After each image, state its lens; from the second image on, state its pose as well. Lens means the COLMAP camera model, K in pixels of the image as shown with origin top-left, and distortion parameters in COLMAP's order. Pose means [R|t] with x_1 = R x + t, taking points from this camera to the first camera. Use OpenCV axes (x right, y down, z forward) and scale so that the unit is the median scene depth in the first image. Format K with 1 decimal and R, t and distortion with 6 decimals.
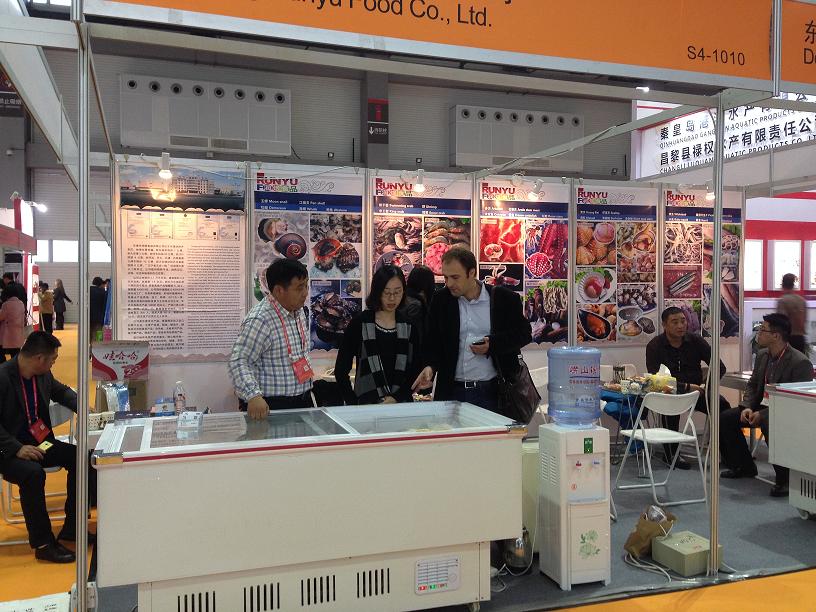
lens RADIAL K [[744.9, 0, 402.2], [0, 744.9, 303.0], [0, 0, 1]] dist [0.066255, 0.000000]
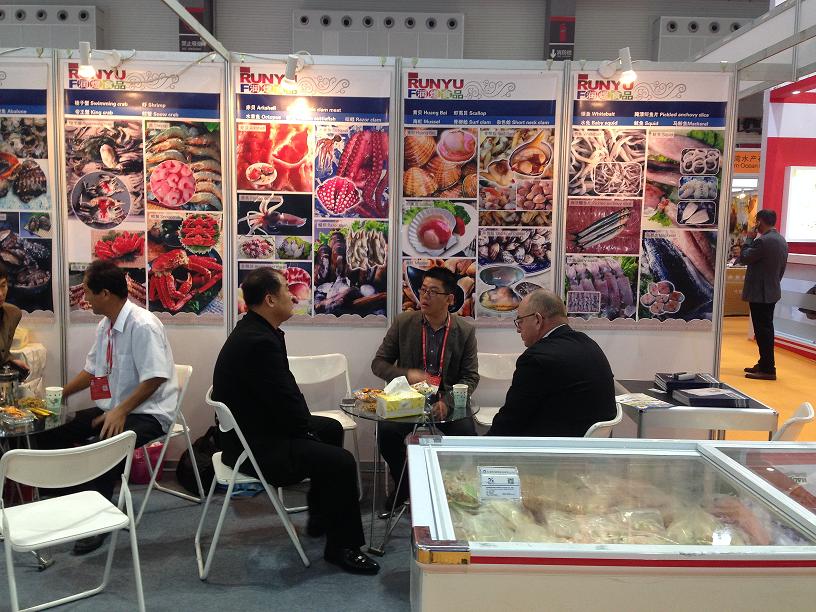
lens RADIAL K [[744.9, 0, 402.8], [0, 744.9, 297.7], [0, 0, 1]] dist [0.066255, 0.000000]
pose [[0.945532, 0.049265, -0.321780, 0.458178], [-0.027009, 0.996946, 0.073270, -0.011758], [0.324407, -0.060588, 0.943975, 0.406076]]
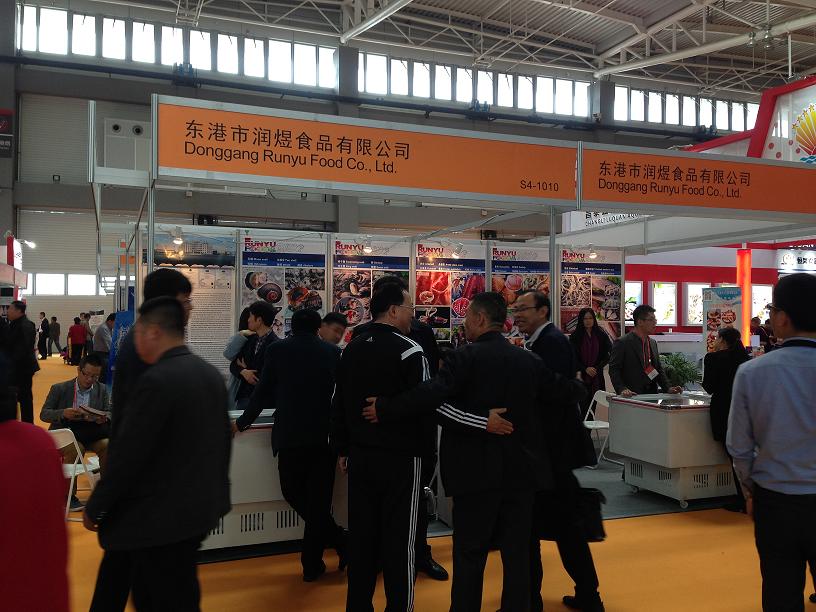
lens RADIAL K [[744.9, 0, 403.5], [0, 744.9, 301.4], [0, 0, 1]] dist [0.066255, 0.000000]
pose [[0.999268, 0.005976, 0.037794, 0.033012], [-0.004316, 0.999029, -0.043855, -0.004346], [-0.038020, 0.043660, 0.998323, -0.290642]]
